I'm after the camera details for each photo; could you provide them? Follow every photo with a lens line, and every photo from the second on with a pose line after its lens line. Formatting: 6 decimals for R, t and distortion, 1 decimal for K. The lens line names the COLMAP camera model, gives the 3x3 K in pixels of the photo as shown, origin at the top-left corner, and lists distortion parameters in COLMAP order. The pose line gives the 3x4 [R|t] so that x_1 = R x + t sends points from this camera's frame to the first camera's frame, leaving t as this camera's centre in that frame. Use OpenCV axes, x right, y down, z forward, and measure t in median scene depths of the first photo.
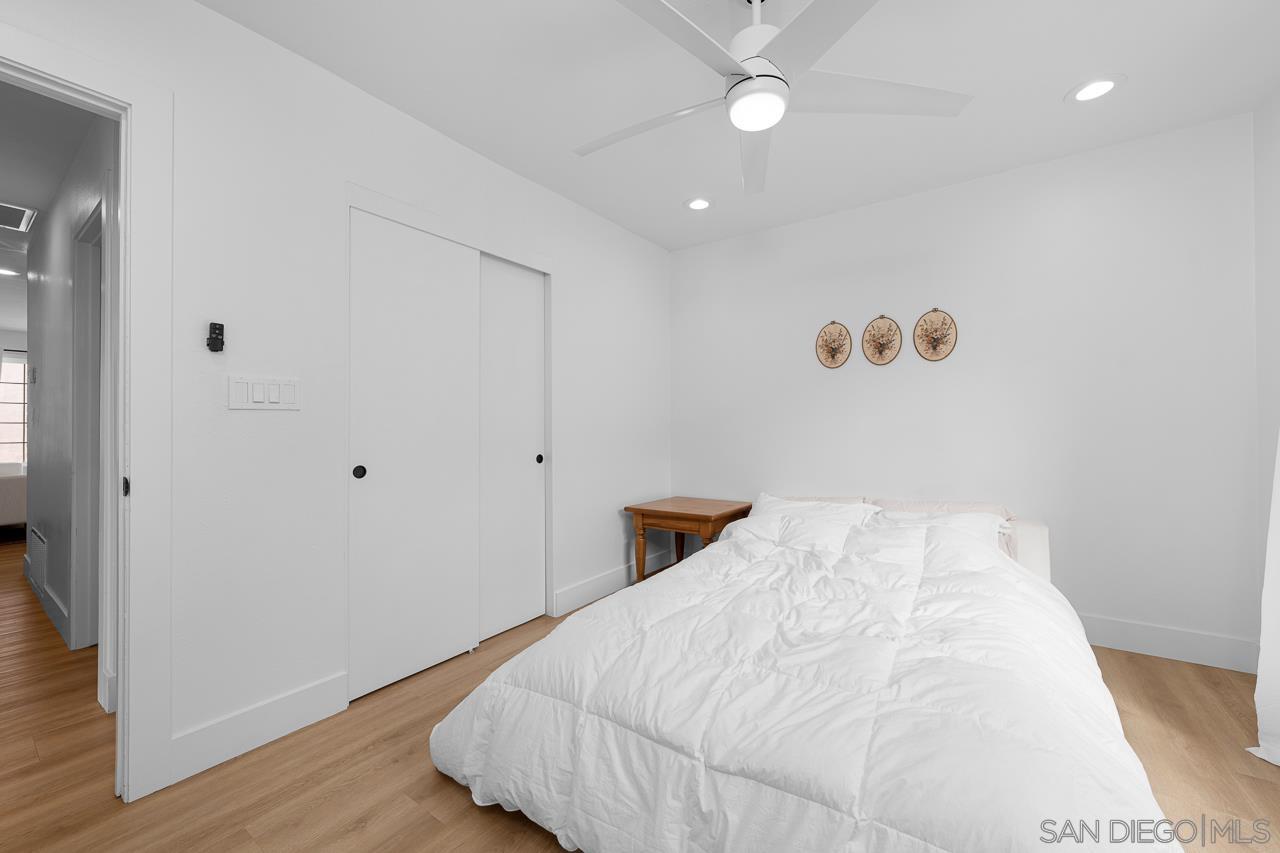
lens RADIAL K [[495.2, 0, 648.6], [0, 495.2, 425.5], [0, 0, 1]] dist [-0.003860, -0.000359]
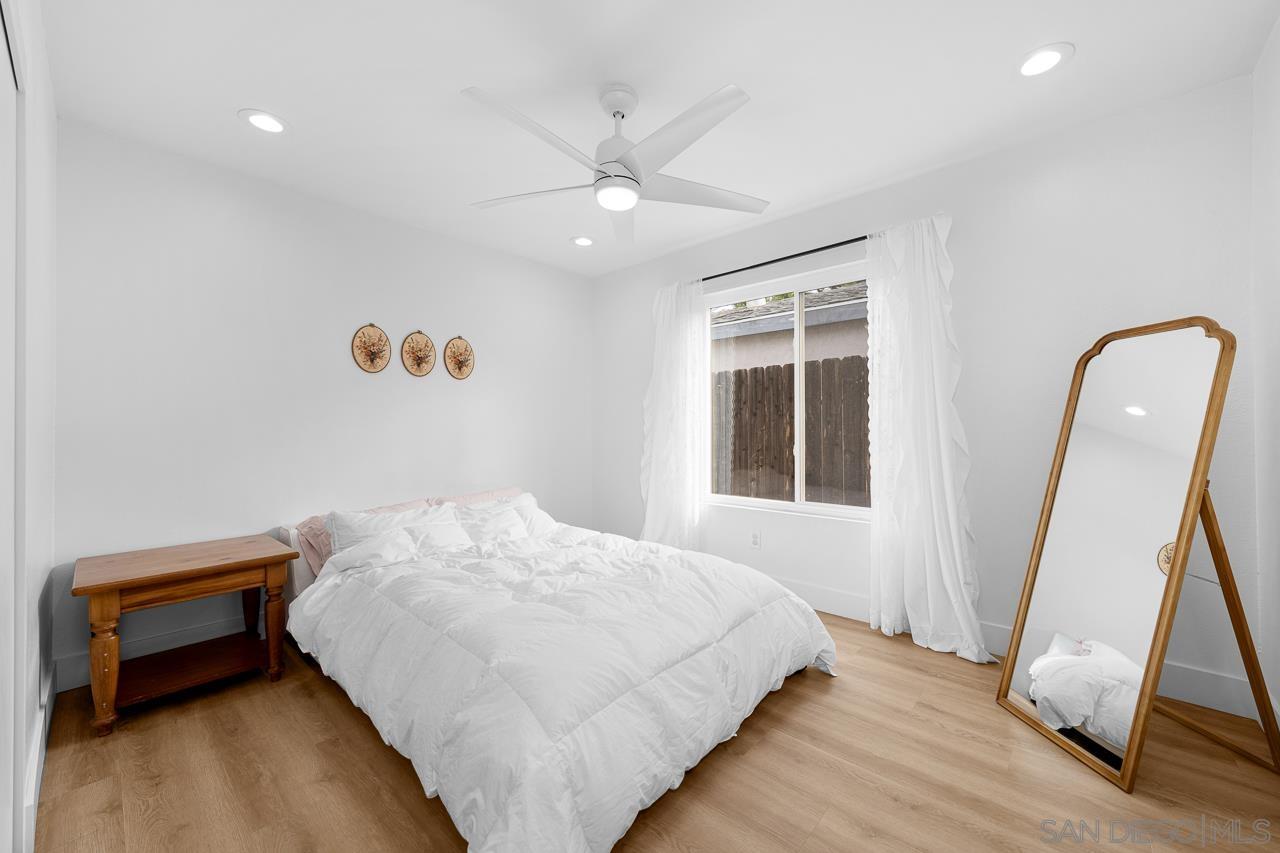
lens RADIAL K [[495.2, 0, 647.8], [0, 495.2, 429.7], [0, 0, 1]] dist [-0.003860, -0.000359]
pose [[0.112675, 0.006254, 0.993612, -0.563315], [0.003321, 0.999972, -0.006670, 0.003521], [-0.993626, 0.004051, 0.112651, 0.388557]]
